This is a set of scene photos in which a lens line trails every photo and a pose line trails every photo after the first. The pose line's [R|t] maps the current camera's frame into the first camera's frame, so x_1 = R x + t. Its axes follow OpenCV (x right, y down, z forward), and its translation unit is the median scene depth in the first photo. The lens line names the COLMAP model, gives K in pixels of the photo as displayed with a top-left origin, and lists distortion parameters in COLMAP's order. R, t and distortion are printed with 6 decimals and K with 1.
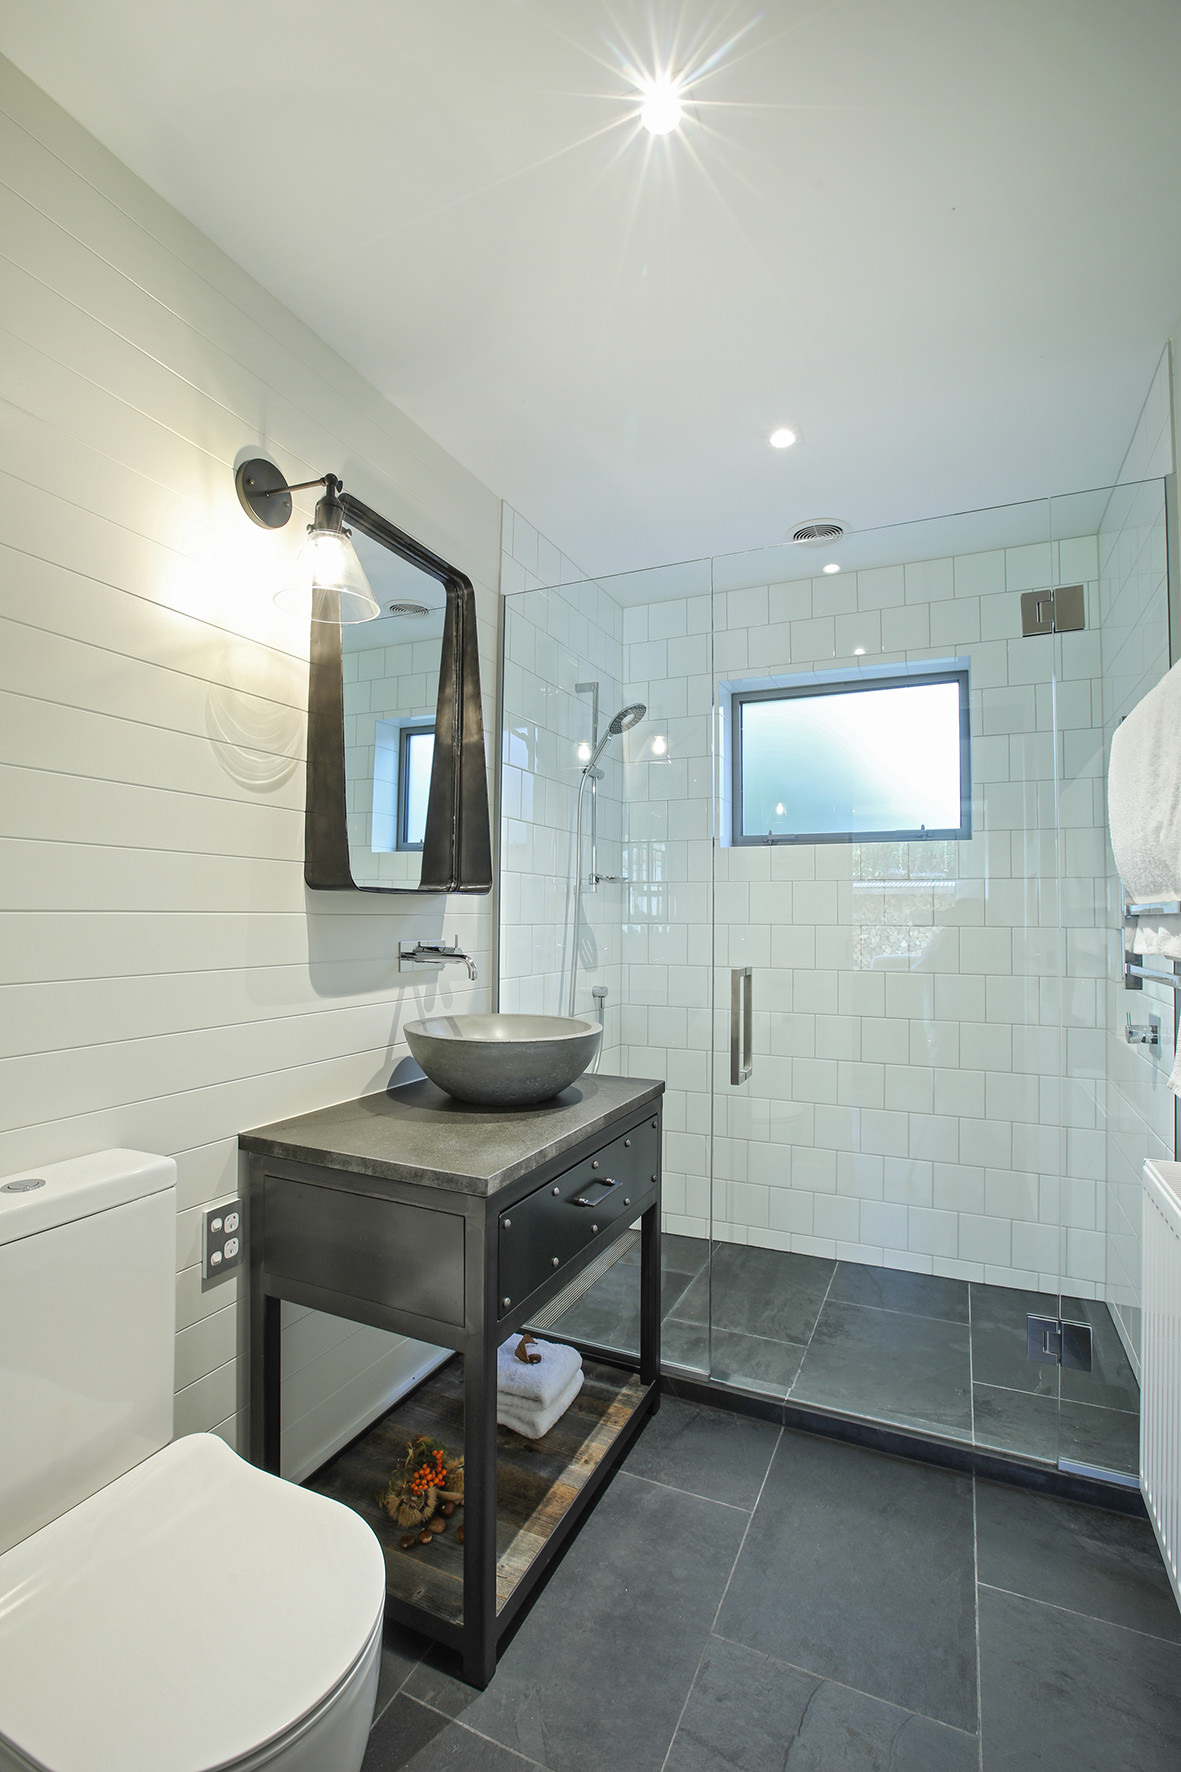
lens RADIAL K [[817.7, 0, 590.5], [0, 817.7, 886.0], [0, 0, 1]] dist [-0.058084, 0.020410]
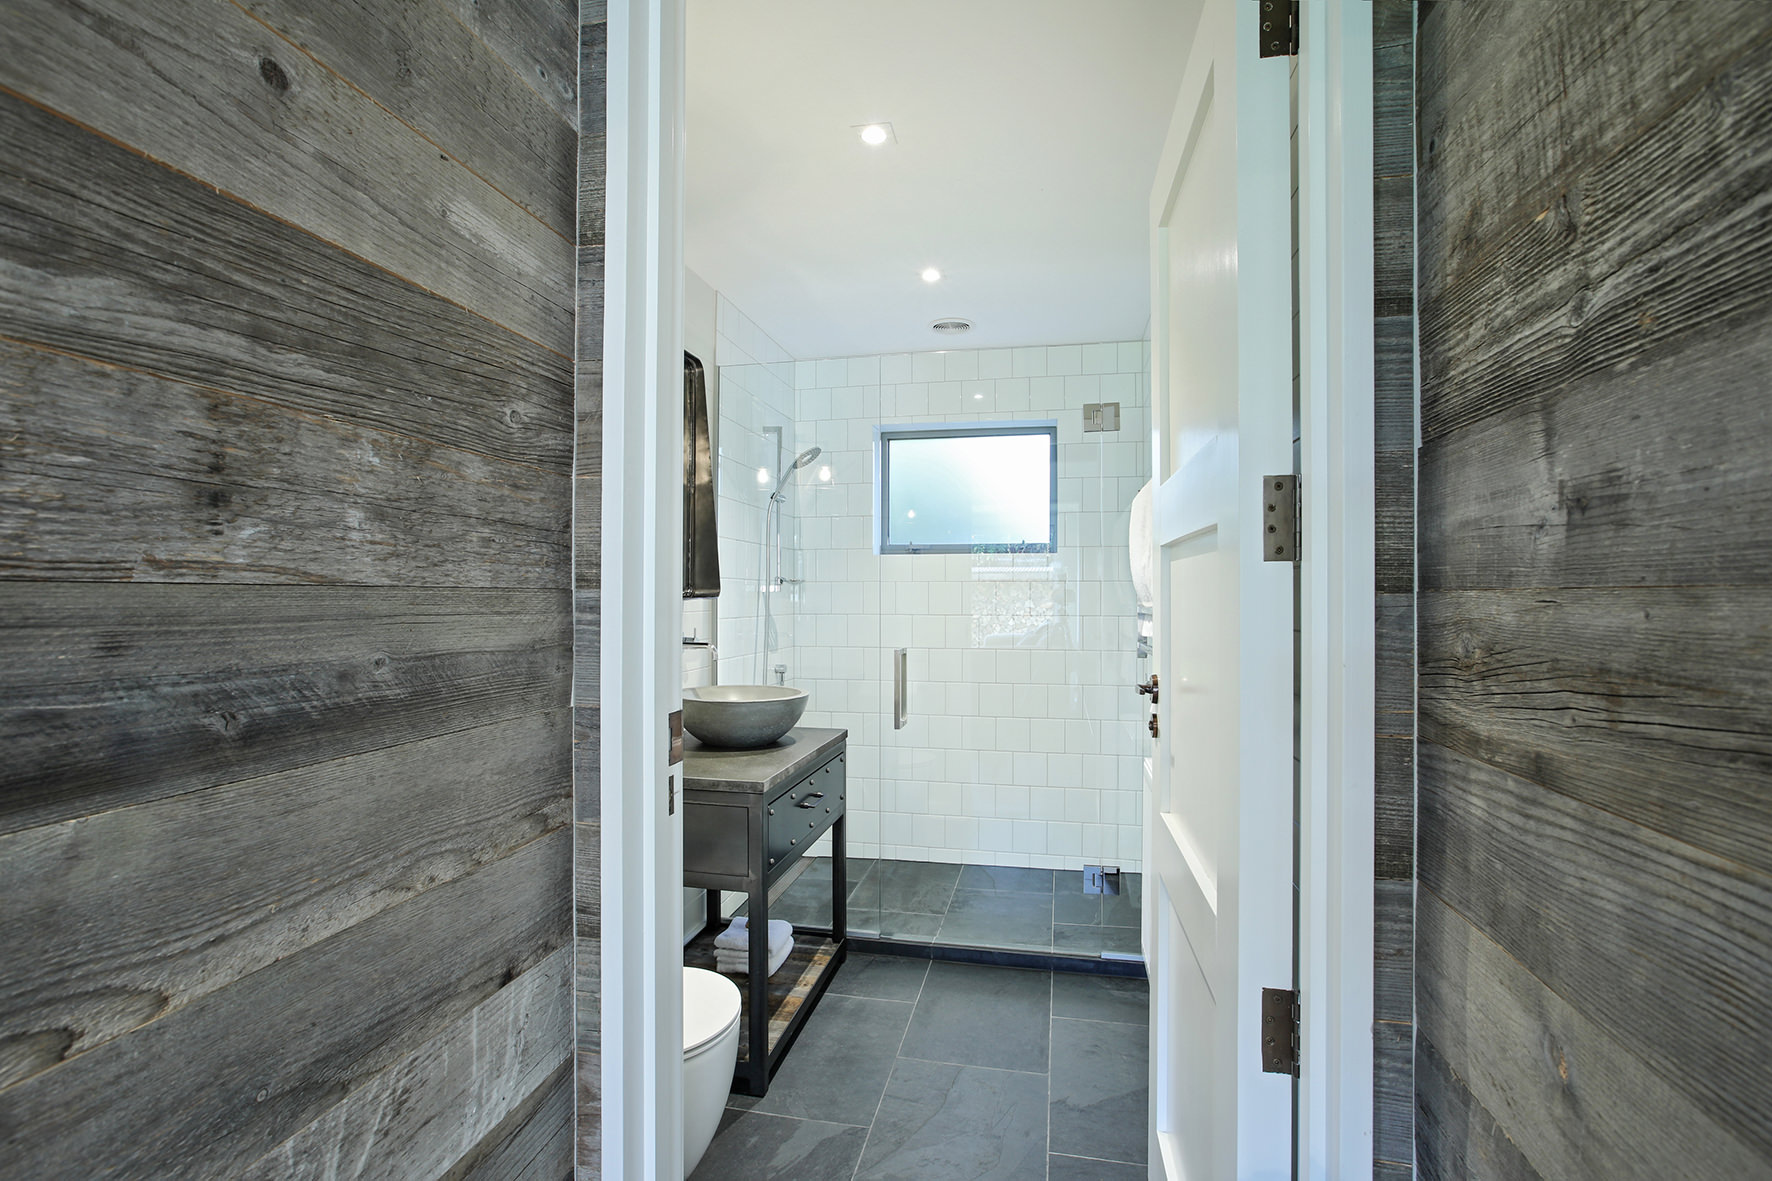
lens RADIAL K [[817.7, 0, 883.8], [0, 817.7, 585.3], [0, 0, 1]] dist [-0.058084, 0.020410]
pose [[0.977453, -0.004070, 0.211112, -0.149970], [-0.000714, 0.999745, 0.022579, -0.044519], [-0.211150, -0.022220, 0.977201, -0.405722]]
